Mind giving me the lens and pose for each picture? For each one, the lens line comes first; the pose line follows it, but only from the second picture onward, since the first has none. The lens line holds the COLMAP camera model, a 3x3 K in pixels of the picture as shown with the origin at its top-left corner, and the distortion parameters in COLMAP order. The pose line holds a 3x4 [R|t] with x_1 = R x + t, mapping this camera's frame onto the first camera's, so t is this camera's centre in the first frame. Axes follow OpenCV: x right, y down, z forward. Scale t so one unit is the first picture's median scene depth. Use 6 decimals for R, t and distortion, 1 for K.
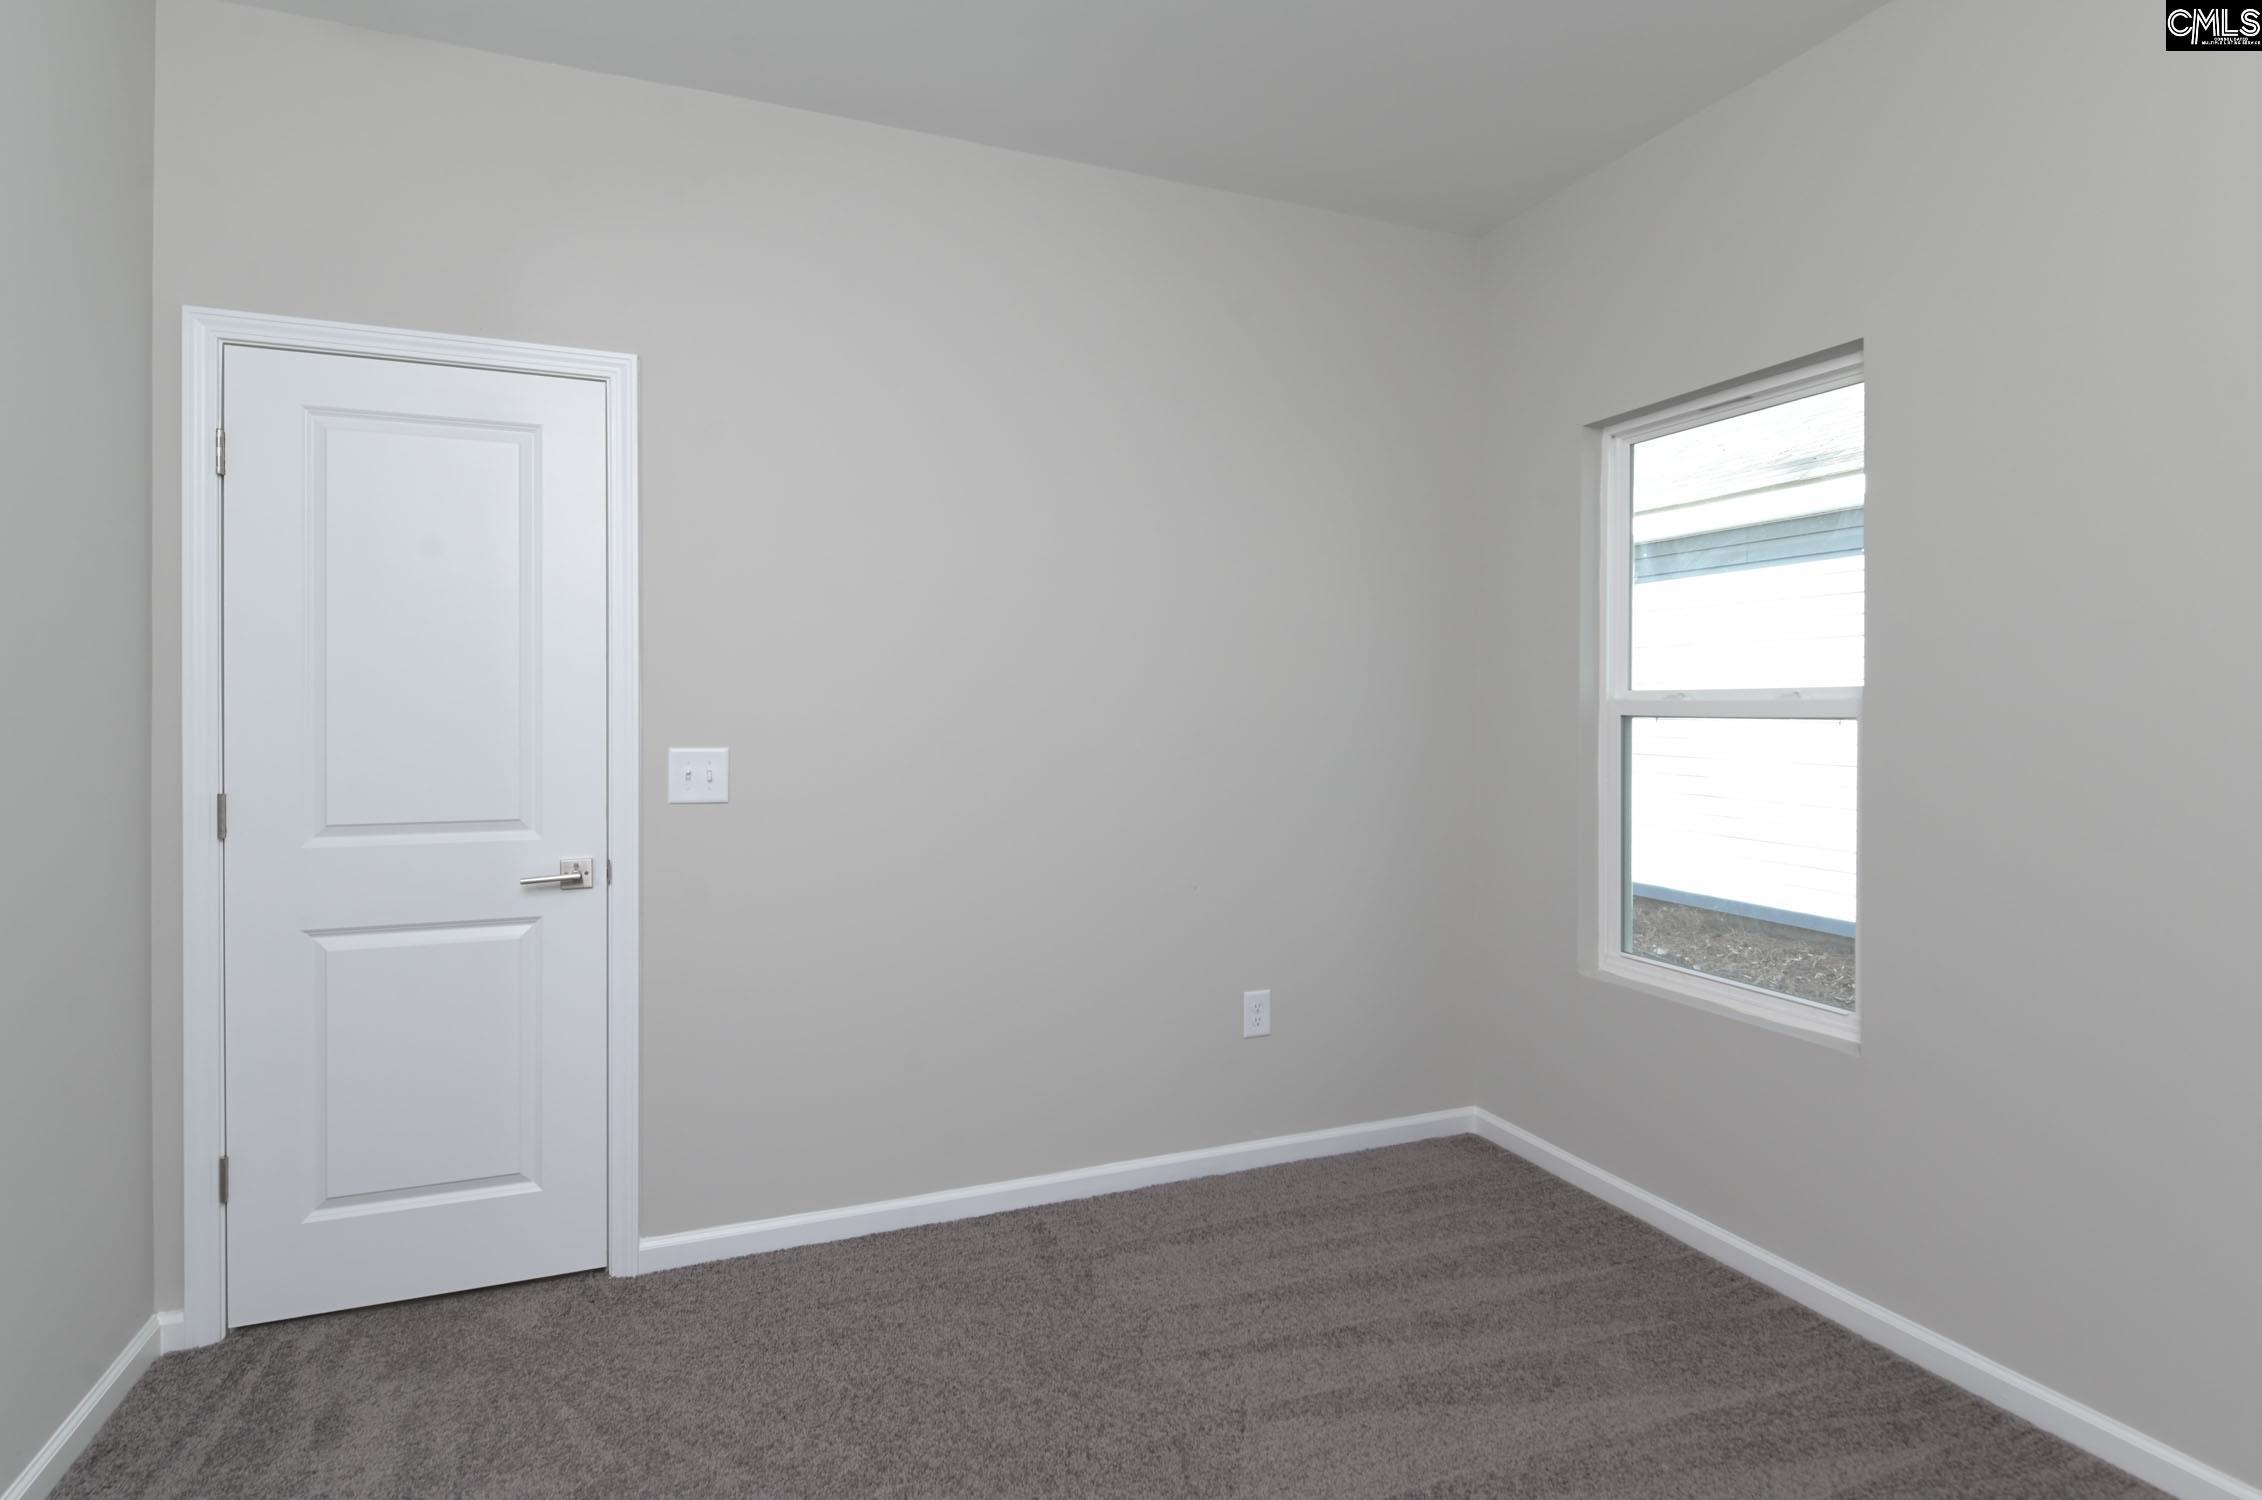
lens RADIAL K [[1110.9, 0, 1130.7], [0, 1110.9, 705.2], [0, 0, 1]] dist [0.001909, -0.008119]
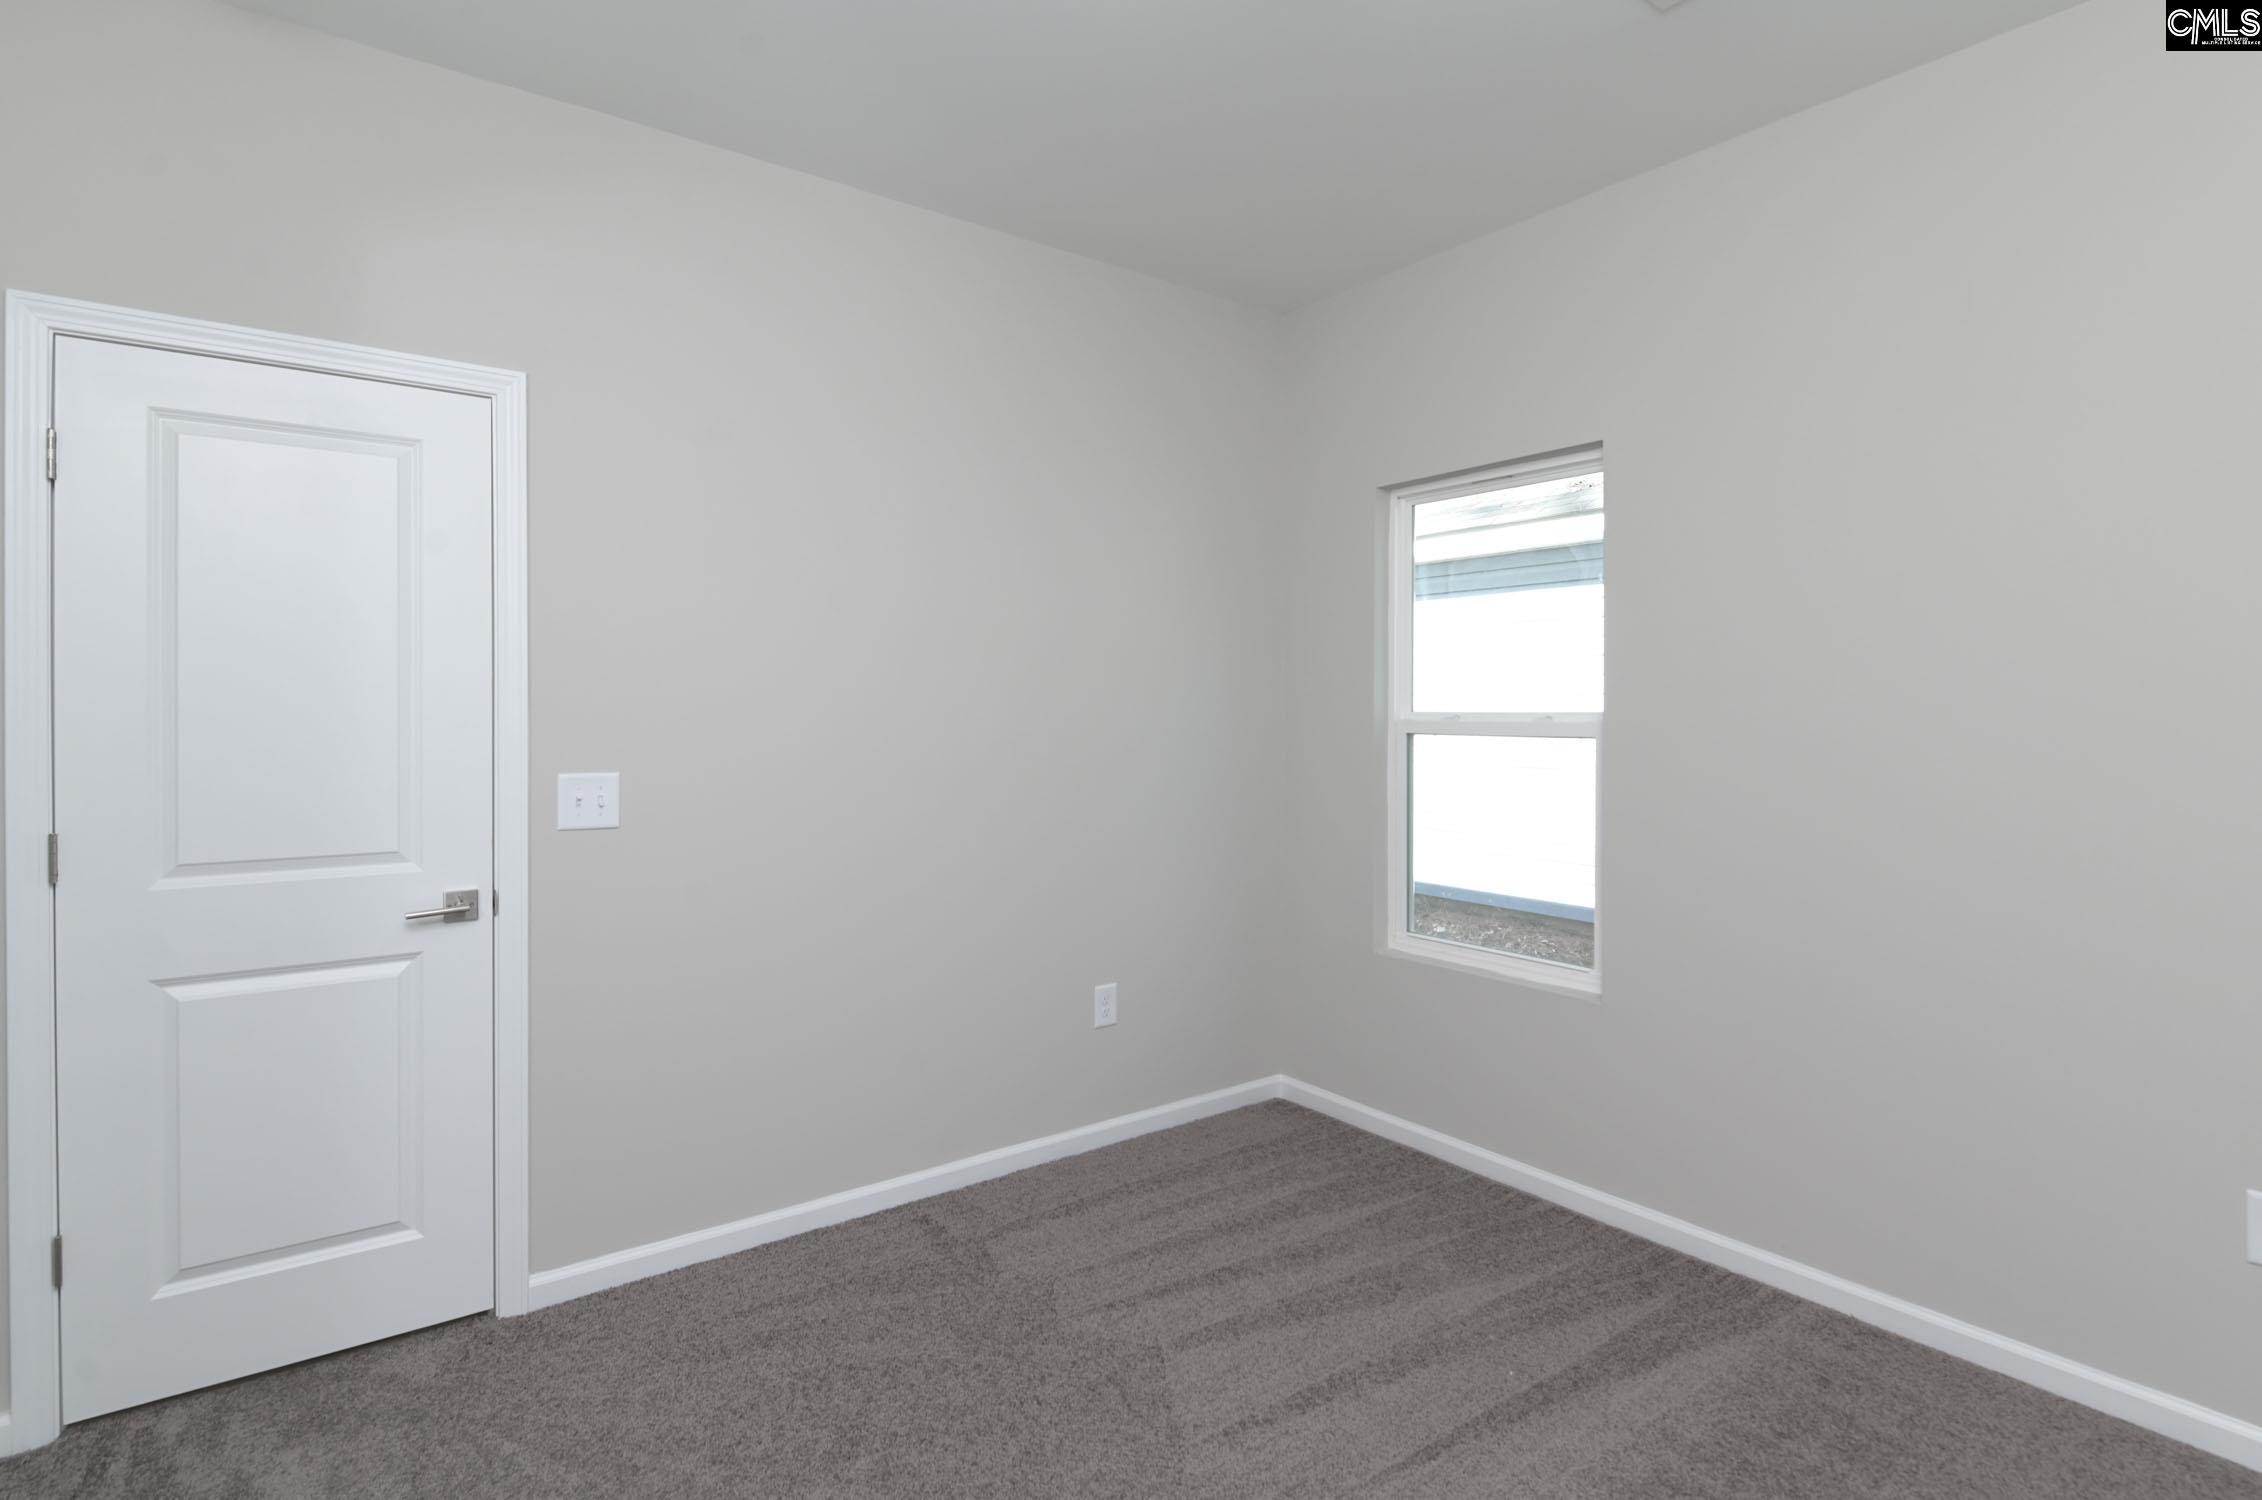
lens RADIAL K [[1103.3, 0, 1139.9], [0, 1103.3, 705.9], [0, 0, 1]] dist [0.000548, -0.007489]
pose [[0.965056, 0.001619, 0.262040, -0.185674], [-0.000803, 0.999994, -0.003223, -0.020222], [-0.262043, 0.002900, 0.965052, -0.084119]]
